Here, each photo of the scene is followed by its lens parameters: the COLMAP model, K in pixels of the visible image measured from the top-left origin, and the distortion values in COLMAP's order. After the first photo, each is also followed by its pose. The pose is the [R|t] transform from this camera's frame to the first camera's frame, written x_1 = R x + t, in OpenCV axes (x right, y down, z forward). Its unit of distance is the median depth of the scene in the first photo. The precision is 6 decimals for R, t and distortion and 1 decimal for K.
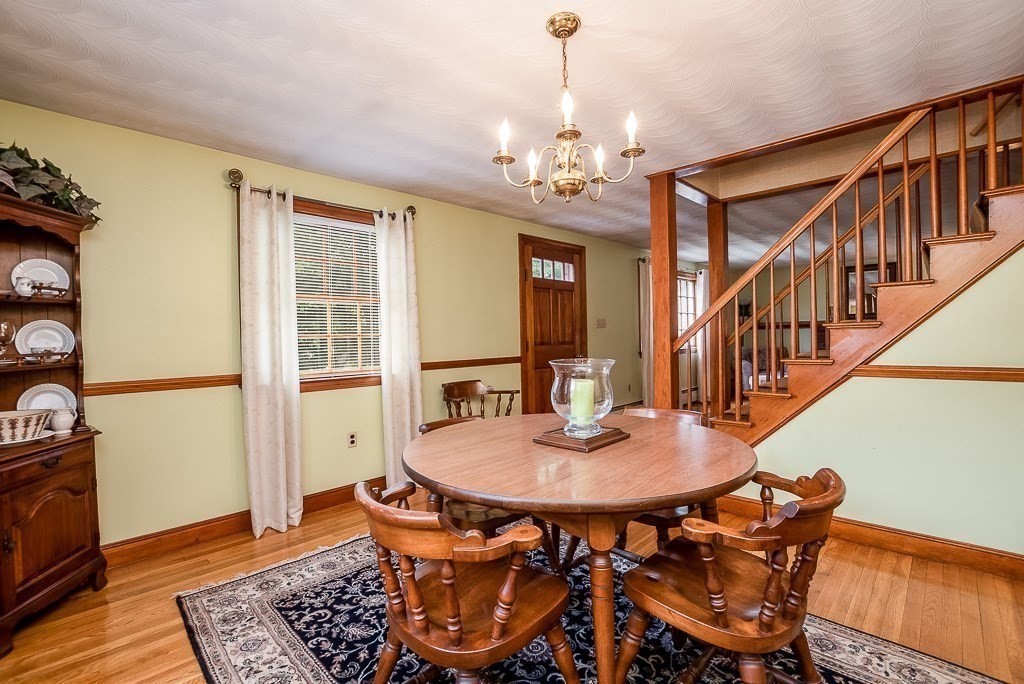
lens RADIAL K [[456.0, 0, 515.1], [0, 456.0, 343.3], [0, 0, 1]] dist [-0.047642, 0.009288]
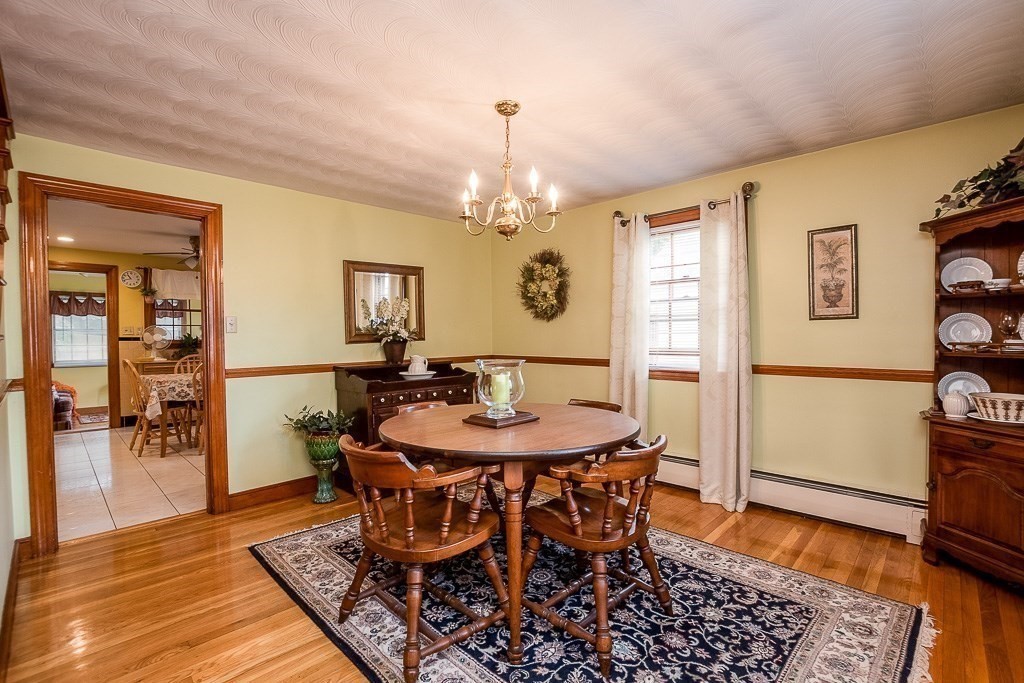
lens RADIAL K [[456.0, 0, 515.1], [0, 456.0, 342.8], [0, 0, 1]] dist [-0.047642, 0.009288]
pose [[-0.999594, 0.028484, -0.000826, 0.093638], [0.028436, 0.998945, 0.036072, -0.049930], [0.001853, 0.036034, -0.999349, 2.079008]]
